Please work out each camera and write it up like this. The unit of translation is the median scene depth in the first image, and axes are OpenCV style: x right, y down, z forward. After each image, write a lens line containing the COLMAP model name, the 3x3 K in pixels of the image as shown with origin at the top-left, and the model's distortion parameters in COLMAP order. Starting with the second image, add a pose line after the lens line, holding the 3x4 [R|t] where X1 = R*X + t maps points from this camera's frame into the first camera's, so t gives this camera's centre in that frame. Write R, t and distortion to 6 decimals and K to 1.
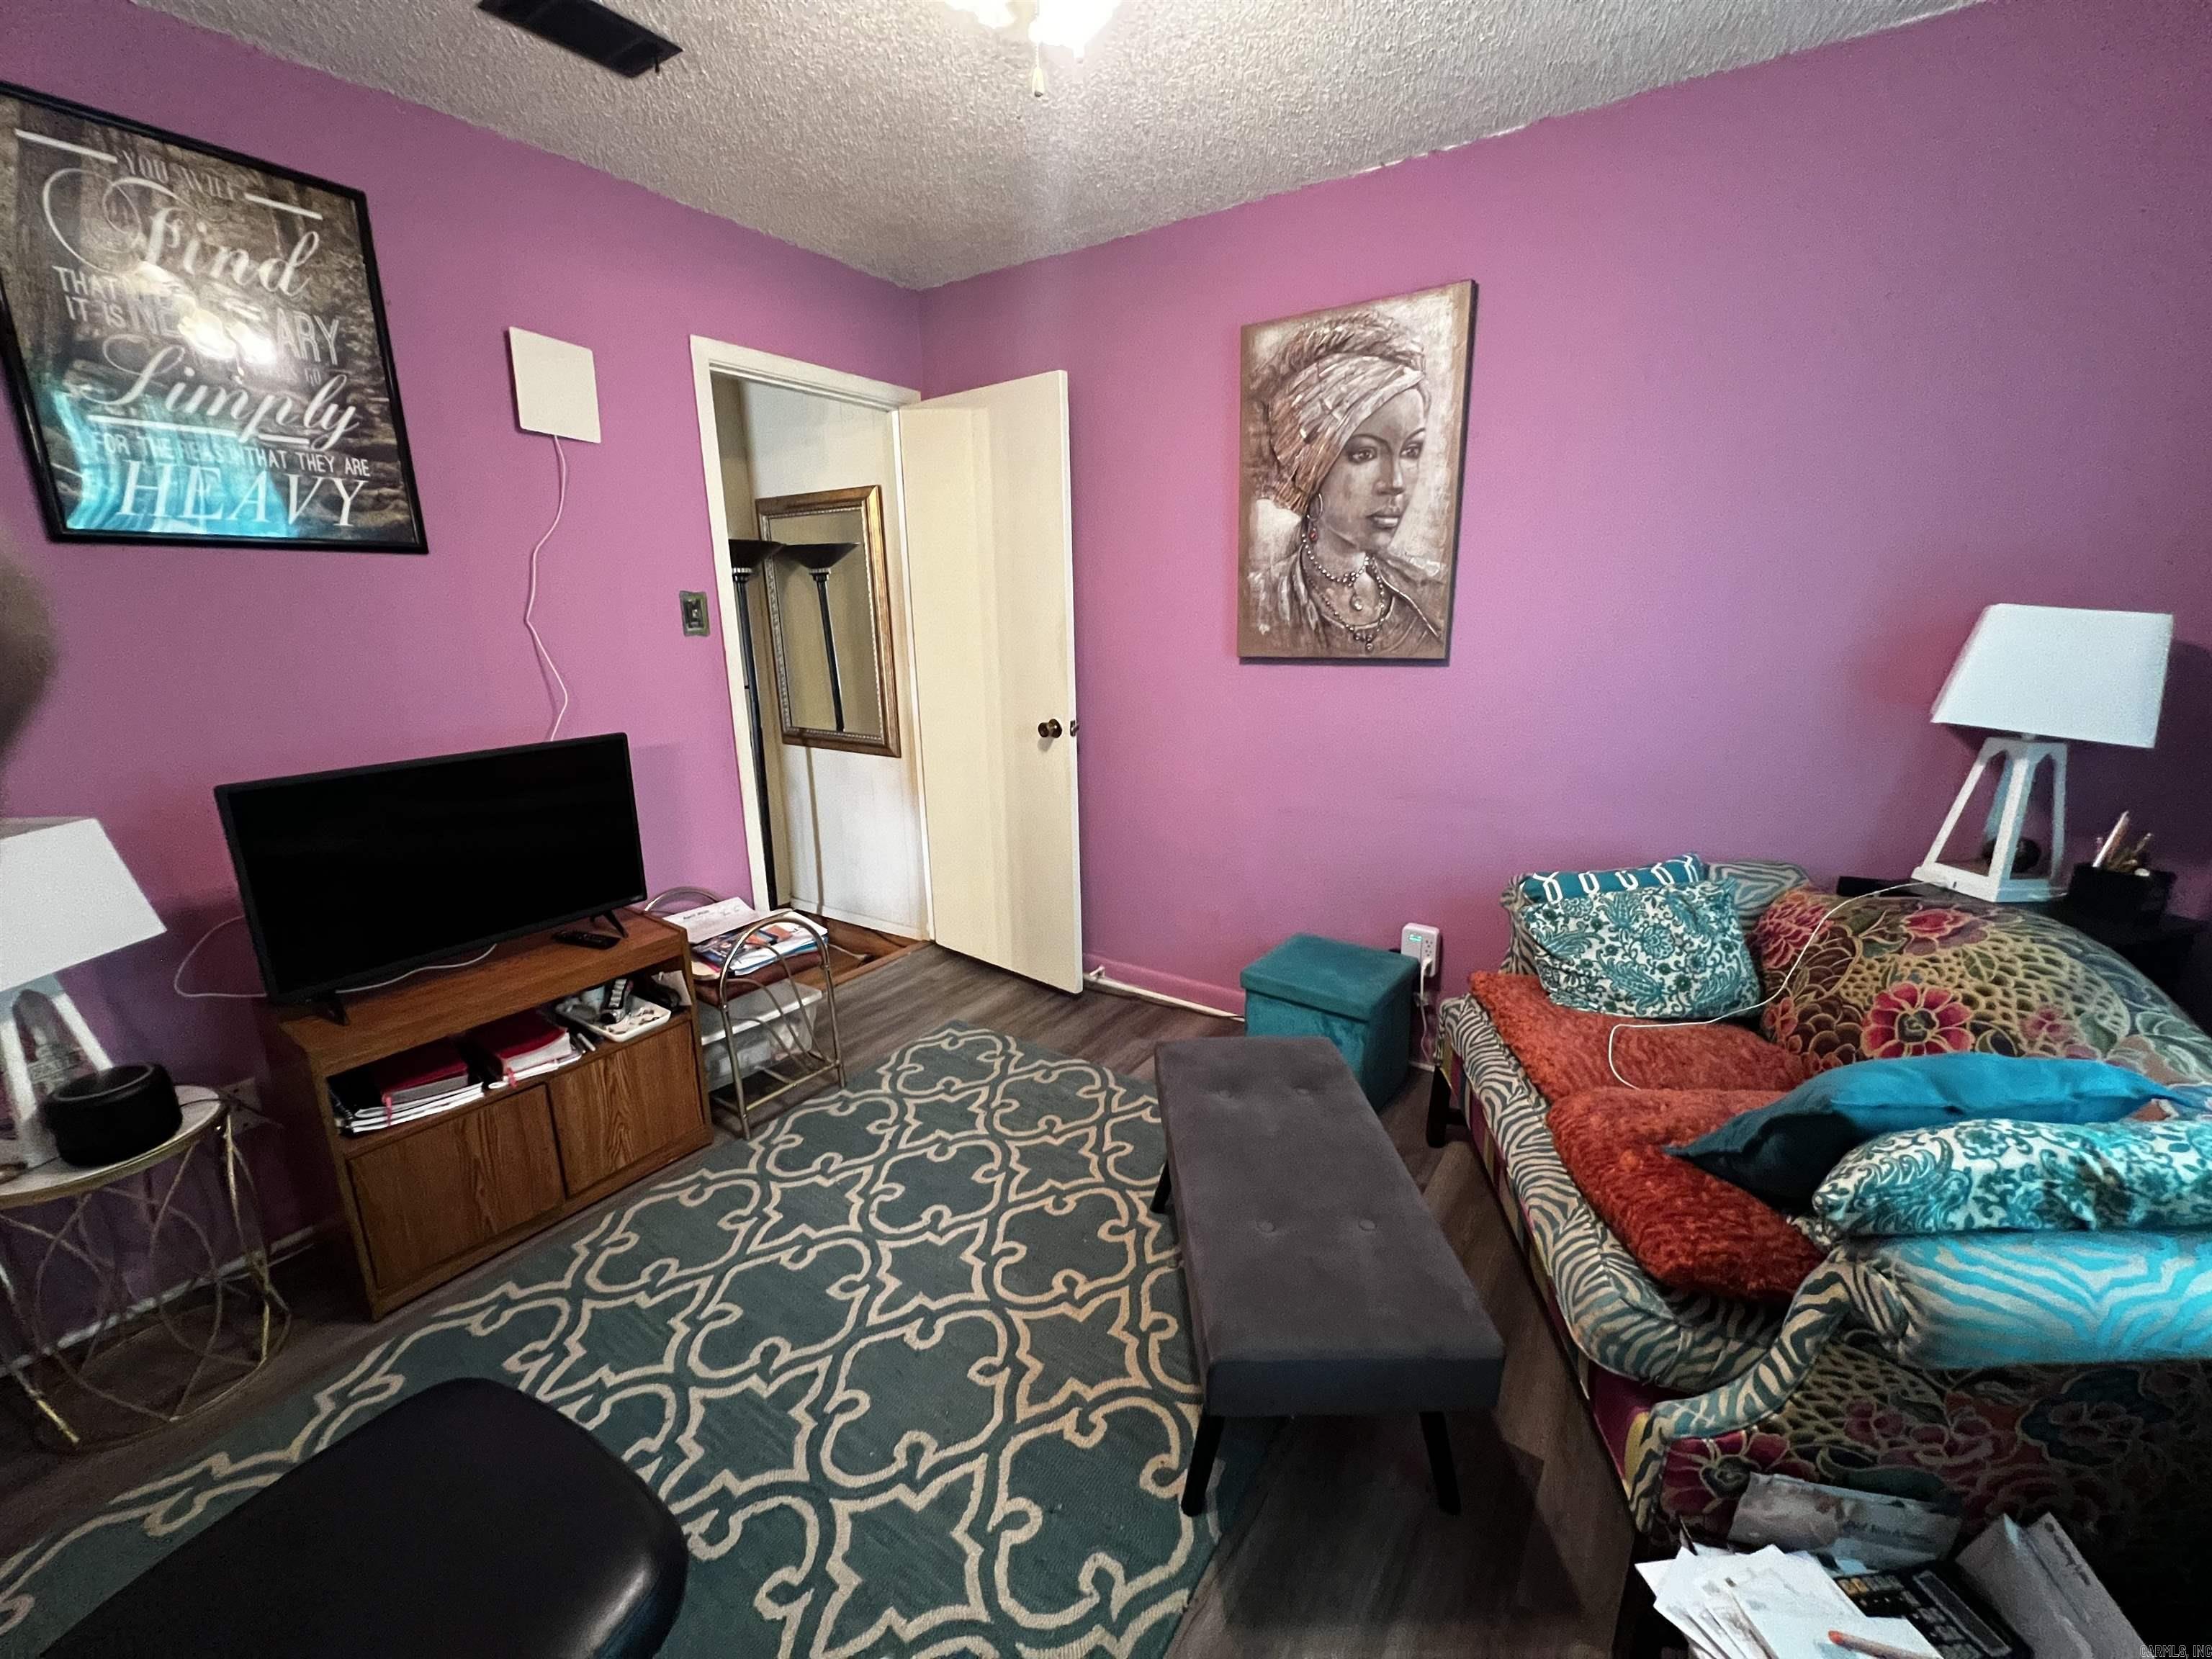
lens RADIAL K [[887.9, 0, 1099.9], [0, 887.9, 817.1], [0, 0, 1]] dist [-0.002548, 0.000878]
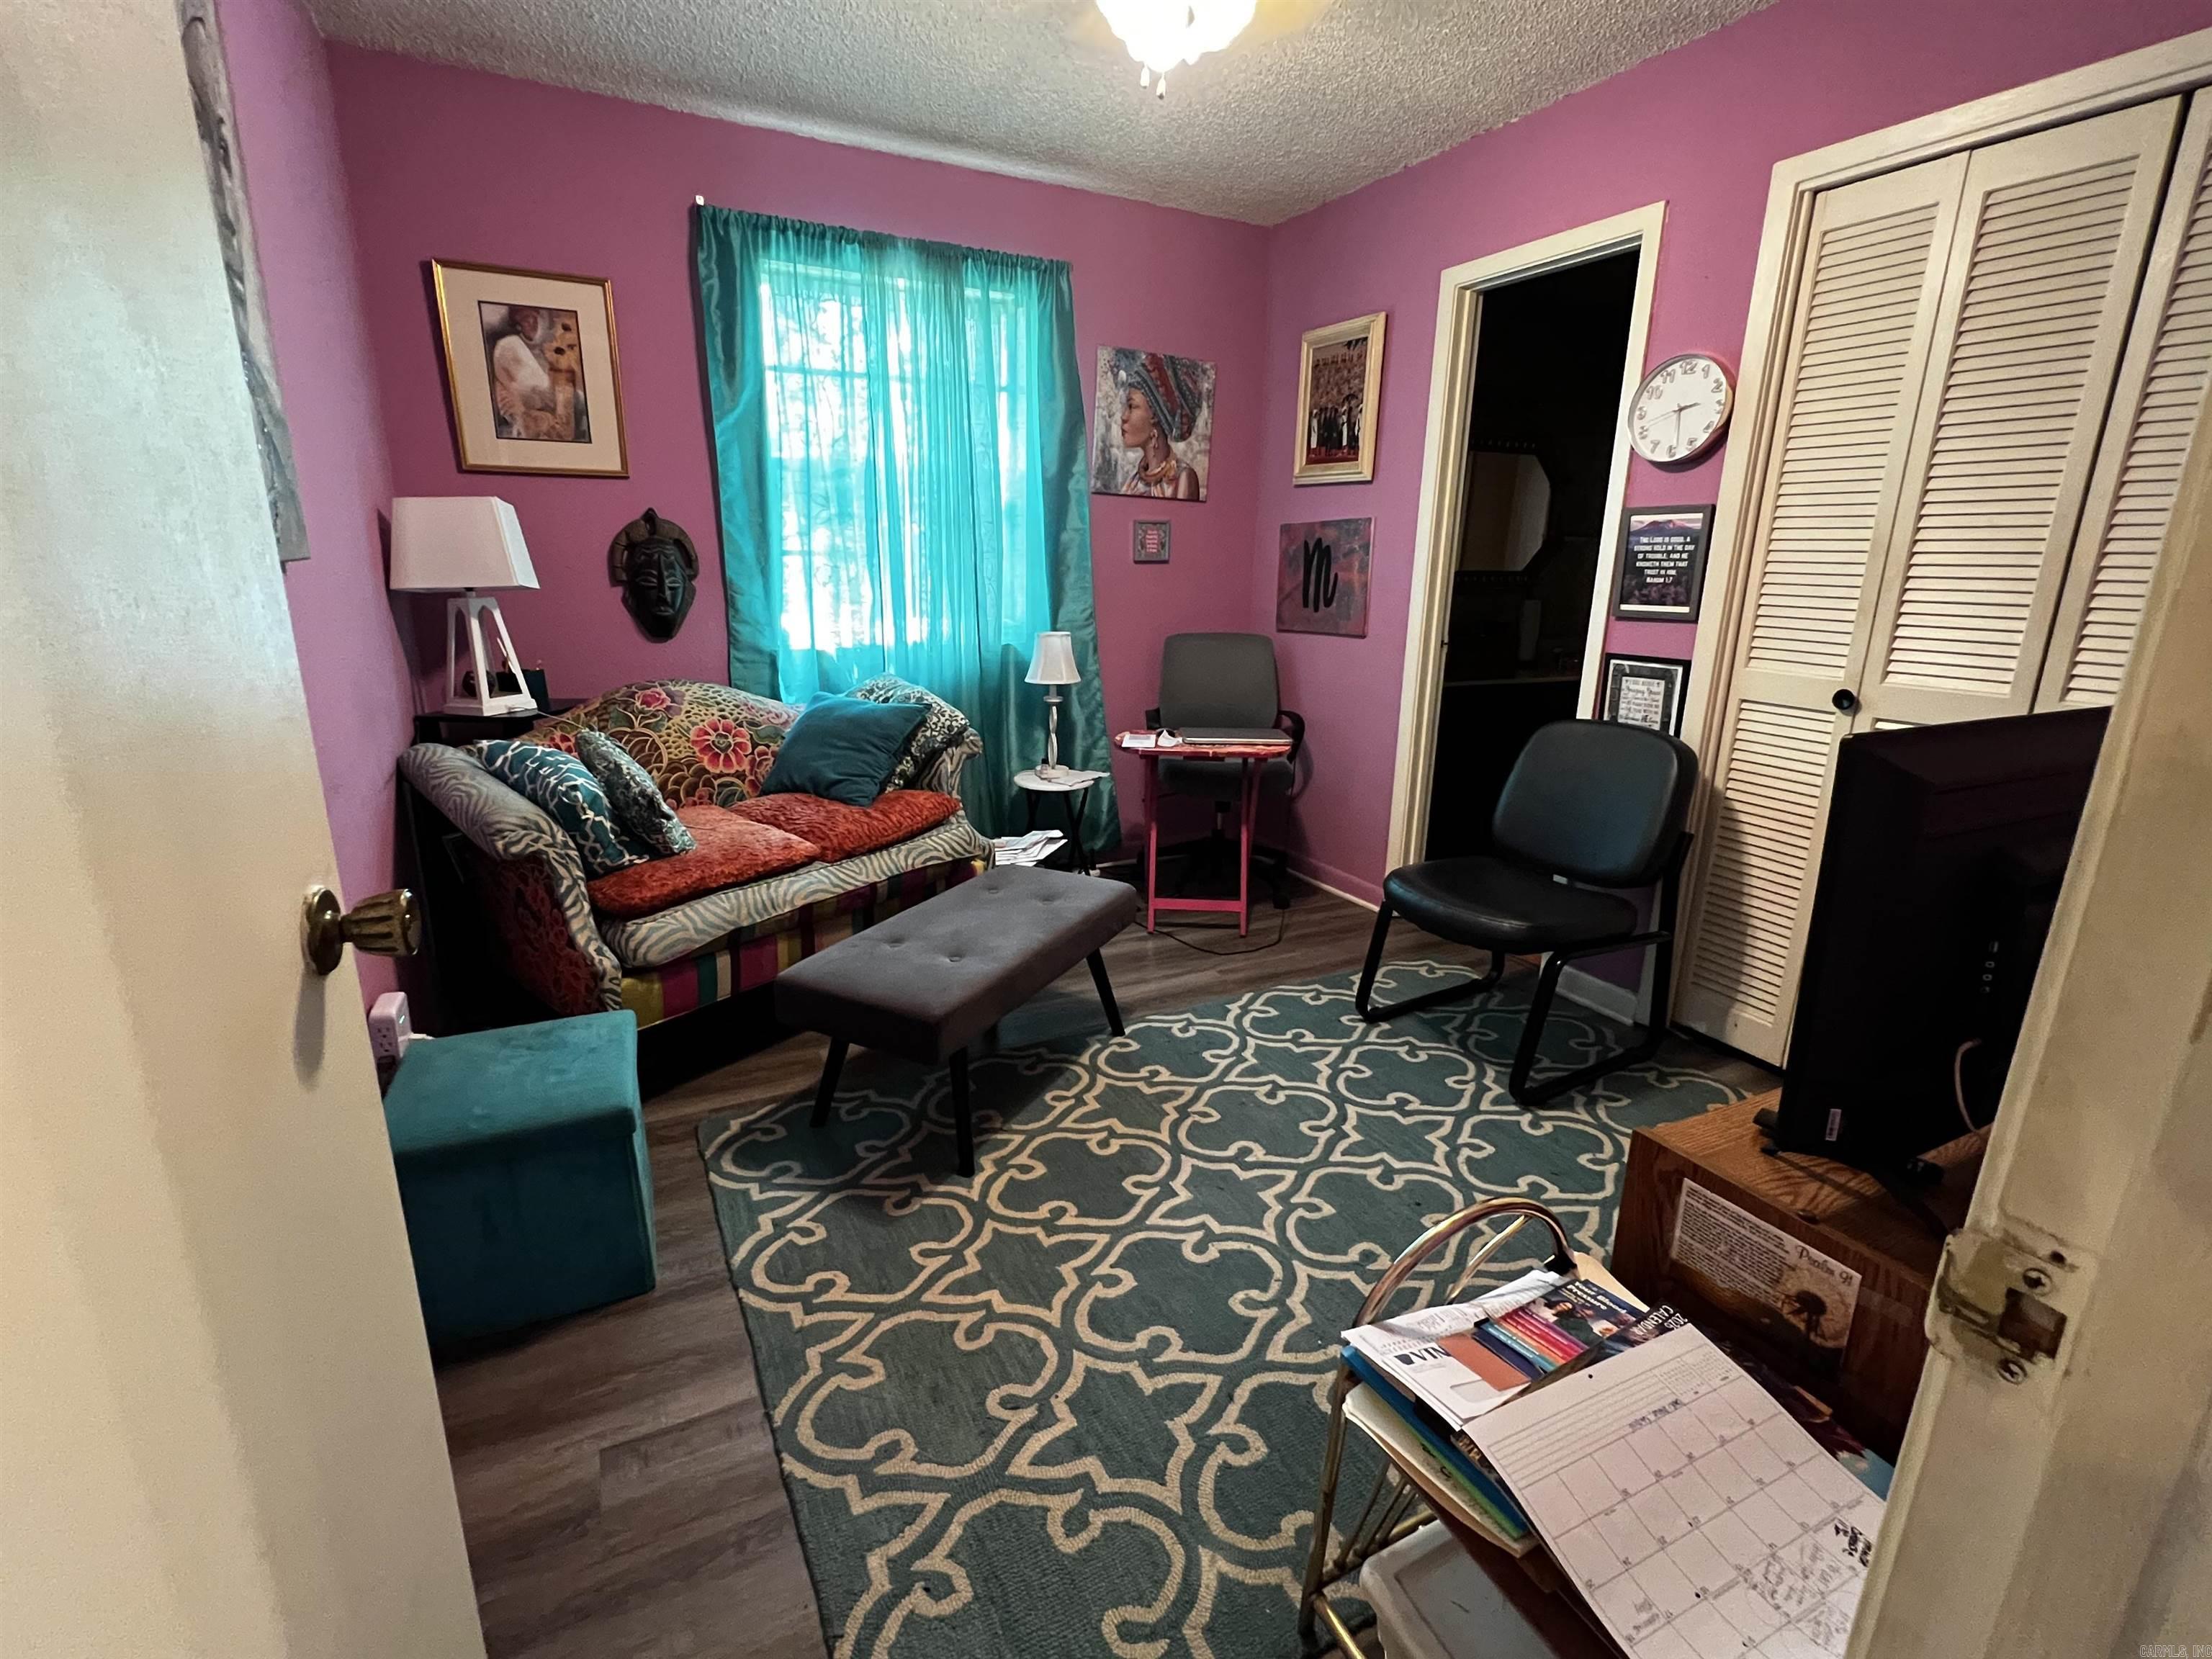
lens RADIAL K [[990.3, 0, 1096.7], [0, 990.3, 825.9], [0, 0, 1]] dist [-0.005491, 0.000993]
pose [[-0.875935, -0.127380, 0.465308, -0.518941], [0.115102, 0.881477, 0.457984, -0.334907], [-0.468497, 0.454722, -0.757455, 1.715516]]
